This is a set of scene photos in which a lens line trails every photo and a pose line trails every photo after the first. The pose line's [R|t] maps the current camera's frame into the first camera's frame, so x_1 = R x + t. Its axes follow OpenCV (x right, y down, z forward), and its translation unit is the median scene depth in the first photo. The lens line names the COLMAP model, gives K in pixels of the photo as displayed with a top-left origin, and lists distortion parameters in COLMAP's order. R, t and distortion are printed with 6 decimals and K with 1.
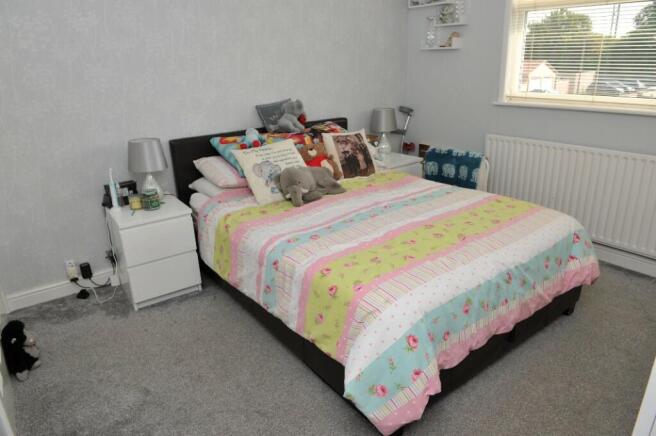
lens RADIAL K [[439.5, 0, 328.0], [0, 439.5, 218.0], [0, 0, 1]] dist [-0.027678, -0.001314]
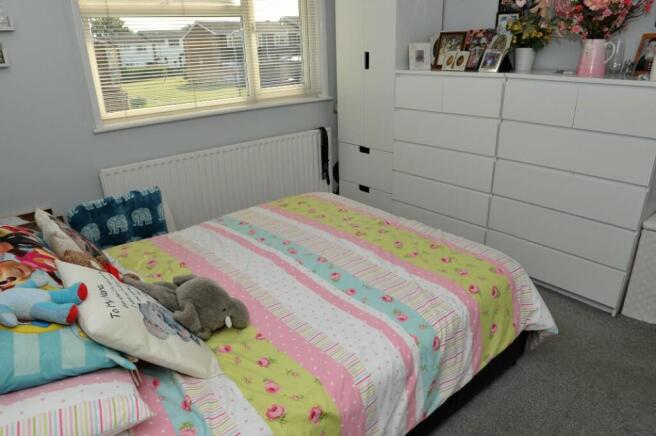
lens RADIAL K [[439.5, 0, 328.0], [0, 439.5, 218.0], [0, 0, 1]] dist [-0.027678, -0.001314]
pose [[-0.036004, -0.336824, 0.940879, -0.452364], [0.376837, 0.867413, 0.324944, -0.237030], [-0.925579, 0.366258, 0.095697, 0.632211]]
